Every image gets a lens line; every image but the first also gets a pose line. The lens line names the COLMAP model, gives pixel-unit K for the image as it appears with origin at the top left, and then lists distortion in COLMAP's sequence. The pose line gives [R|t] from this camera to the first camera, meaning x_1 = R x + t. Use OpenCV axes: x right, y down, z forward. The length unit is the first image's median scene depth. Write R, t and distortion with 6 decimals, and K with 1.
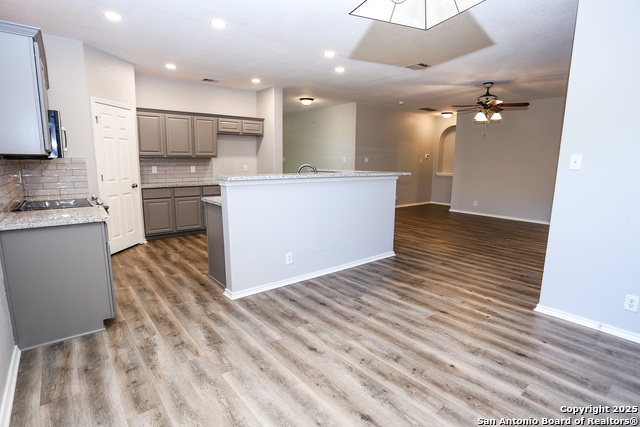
lens RADIAL K [[331.8, 0, 320.0], [0, 331.8, 213.5], [0, 0, 1]] dist [-0.046780, 0.001723]
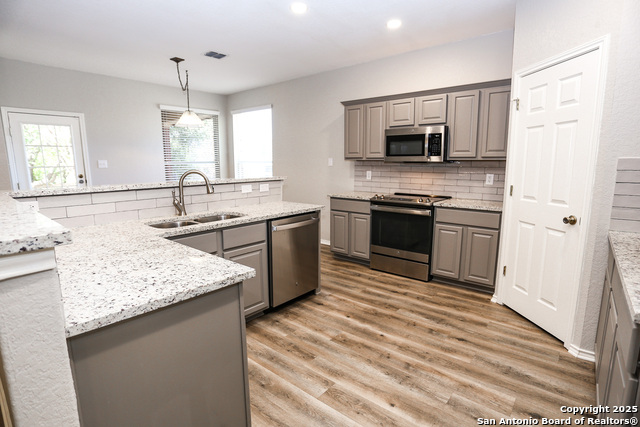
lens RADIAL K [[322.1, 0, 317.9], [0, 322.1, 214.2], [0, 0, 1]] dist [-0.071454, 0.028737]
pose [[-0.982852, 0.025418, -0.182637, -0.117236], [-0.033019, 0.950186, 0.309929, -0.188690], [0.181417, 0.310645, -0.933053, 1.164863]]
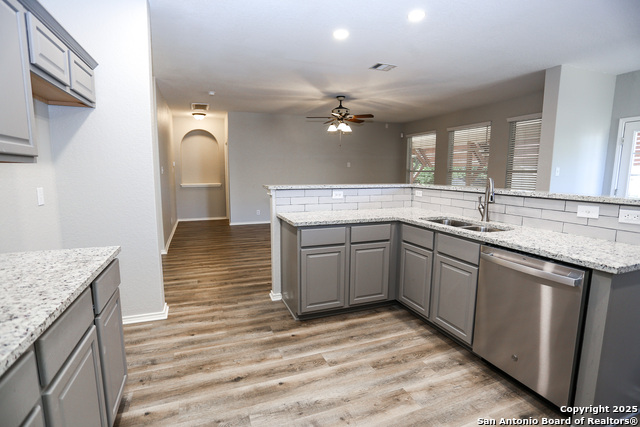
lens RADIAL K [[316.8, 0, 318.6], [0, 316.8, 214.2], [0, 0, 1]] dist [-0.069618, 0.026326]
pose [[0.309107, -0.134640, 0.941448, -0.521893], [0.150163, 0.984420, 0.091482, -0.127801], [-0.939097, 0.113093, 0.324509, 0.780823]]
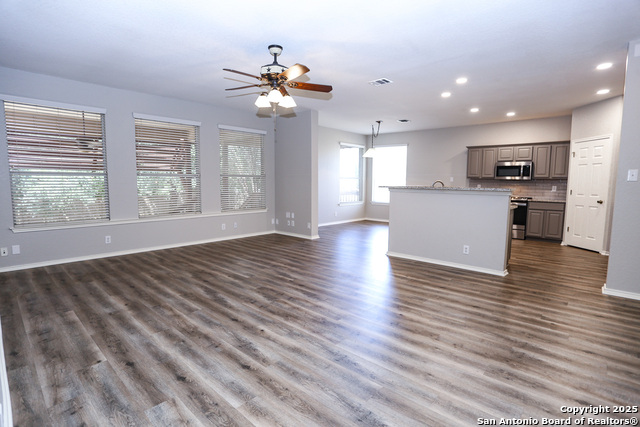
lens RADIAL K [[316.8, 0, 318.6], [0, 316.8, 214.2], [0, 0, 1]] dist [-0.069618, 0.026326]
pose [[-0.989721, -0.002074, -0.142996, 0.519717], [-0.038973, 0.965960, 0.255739, -0.246041], [0.137598, 0.258683, -0.956112, 1.668895]]
